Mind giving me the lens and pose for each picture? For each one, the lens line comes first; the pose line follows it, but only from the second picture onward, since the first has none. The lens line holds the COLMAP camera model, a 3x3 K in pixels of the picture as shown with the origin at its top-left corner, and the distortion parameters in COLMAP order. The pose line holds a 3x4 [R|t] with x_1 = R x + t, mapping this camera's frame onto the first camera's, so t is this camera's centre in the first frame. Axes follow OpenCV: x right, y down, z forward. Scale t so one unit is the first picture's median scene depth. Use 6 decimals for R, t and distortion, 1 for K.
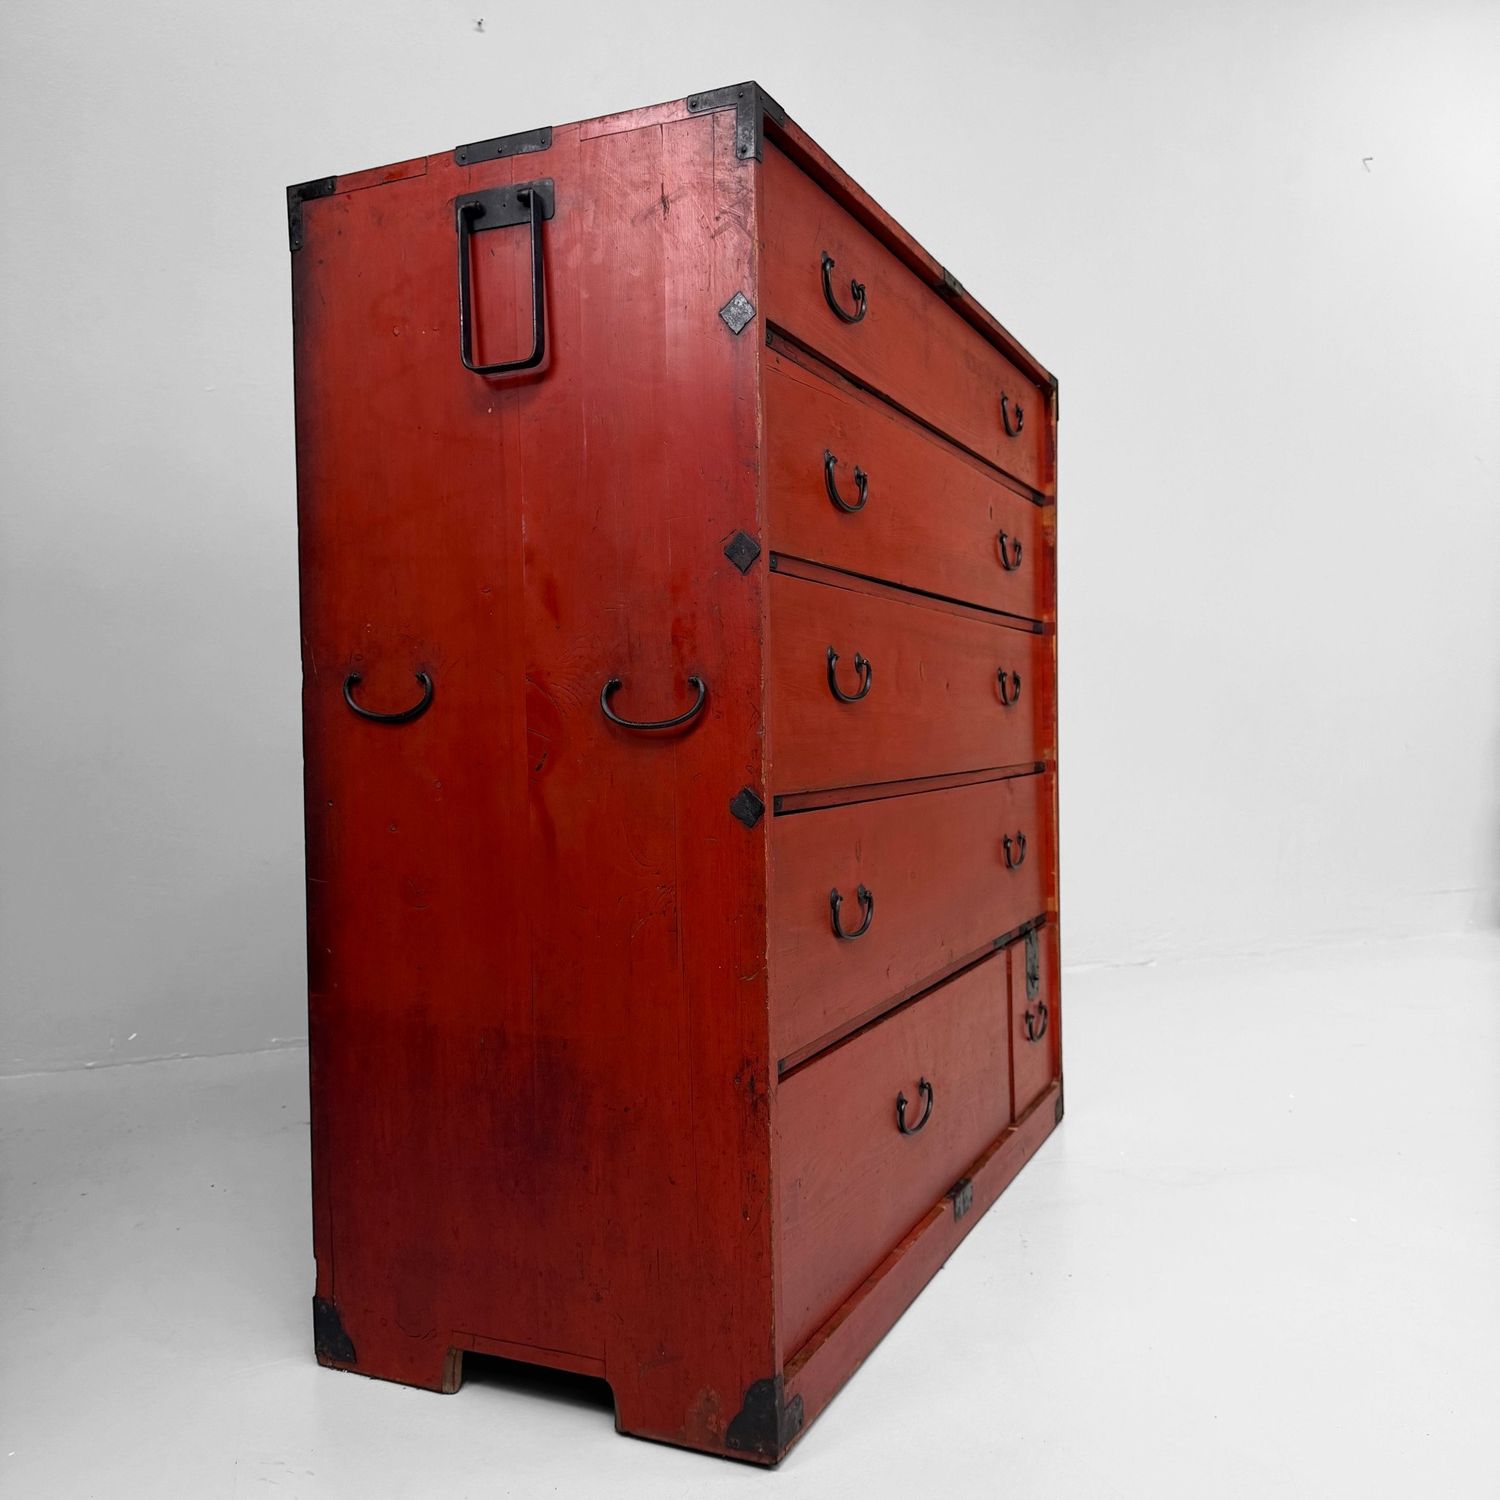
lens RADIAL K [[1409.2, 0, 751.4], [0, 1409.2, 762.1], [0, 0, 1]] dist [0.175940, -0.376306]
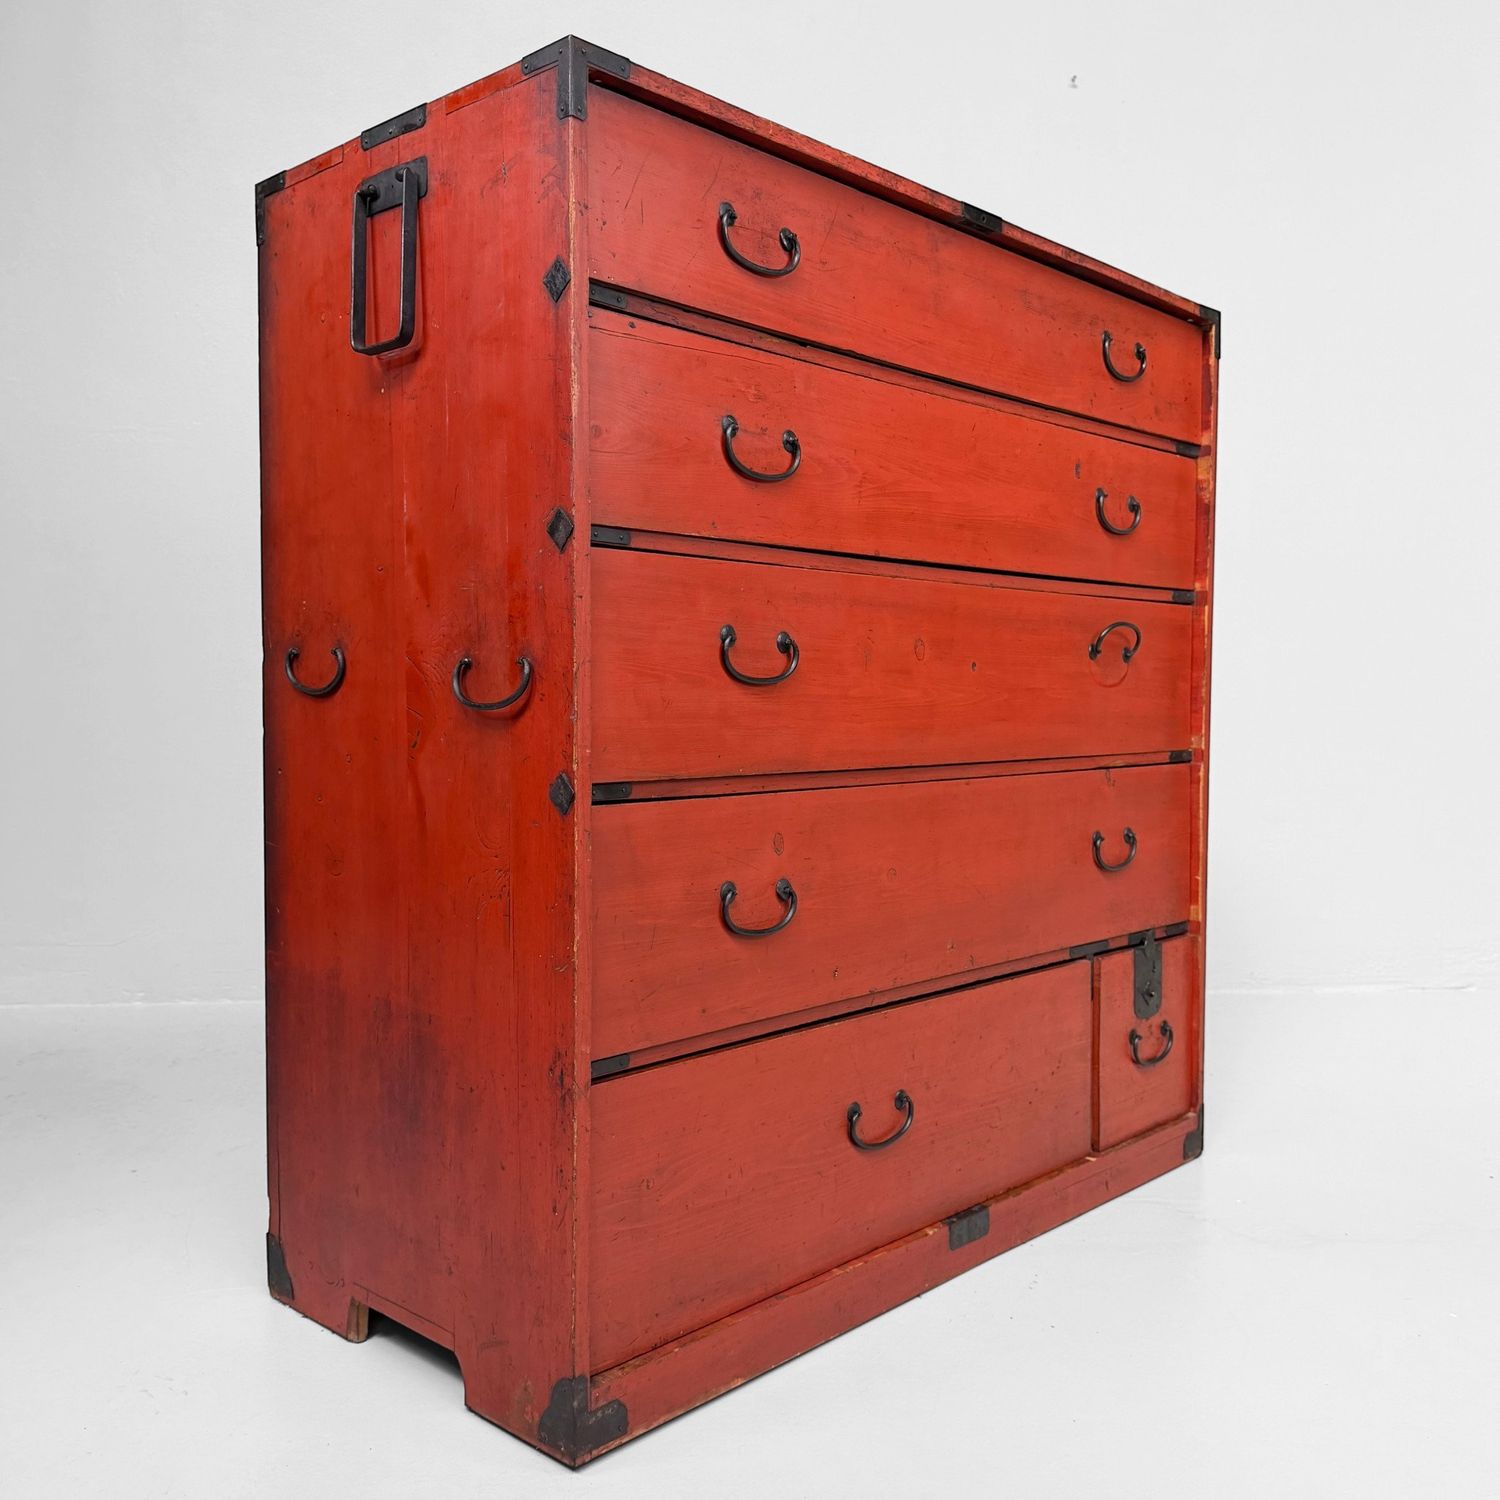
lens RADIAL K [[1444.7, 0, 746.5], [0, 1444.7, 763.0], [0, 0, 1]] dist [0.179710, -0.382621]
pose [[0.946480, 0.034828, -0.320878, 0.407928], [-0.026705, 0.999203, 0.029684, -0.020570], [0.321656, -0.019526, 0.946655, 0.092941]]
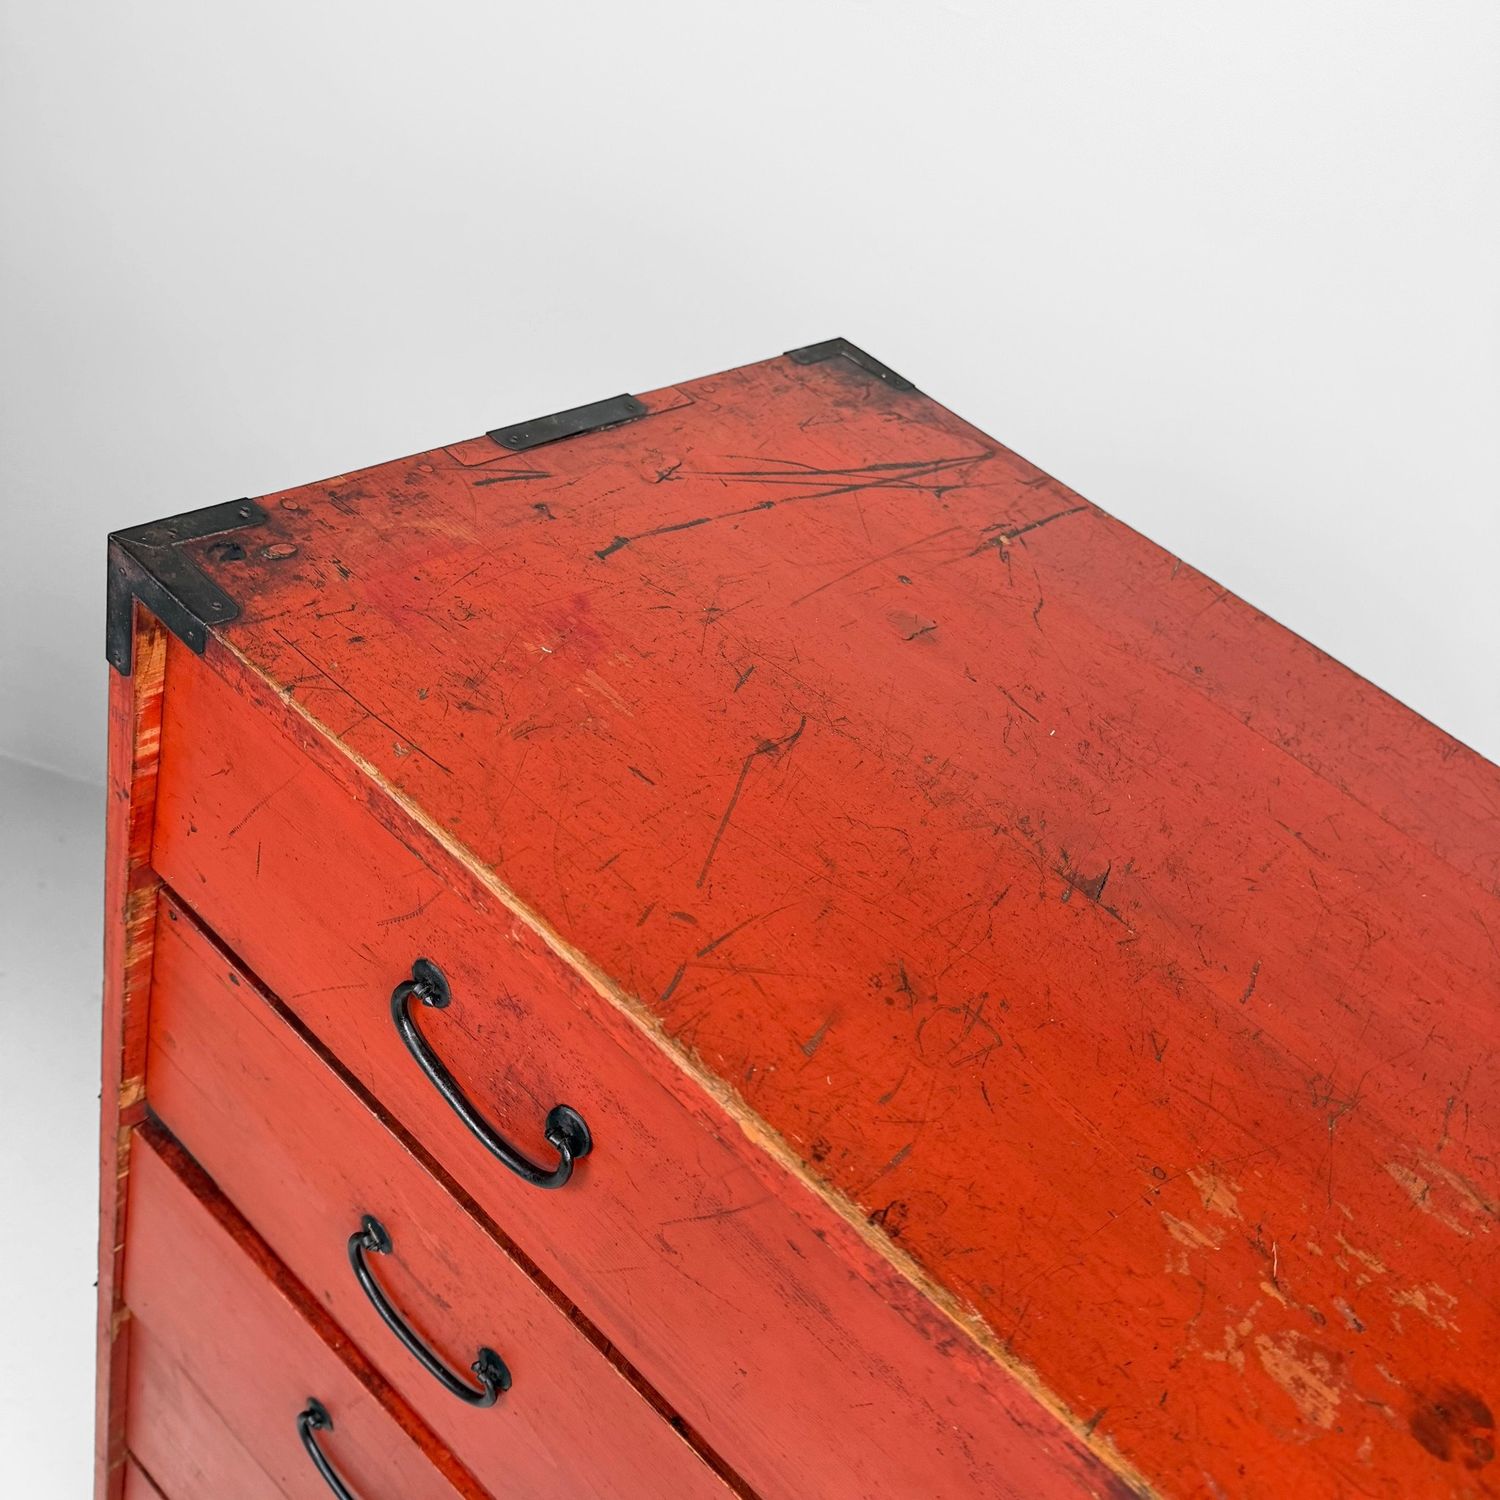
lens RADIAL K [[1409.2, 0, 751.4], [0, 1409.2, 762.1], [0, 0, 1]] dist [0.175940, -0.376306]
pose [[-0.259687, 0.591319, -0.763482, 0.318242], [-0.316482, 0.694830, 0.645795, -0.723269], [0.912361, 0.409332, 0.006703, 1.119988]]
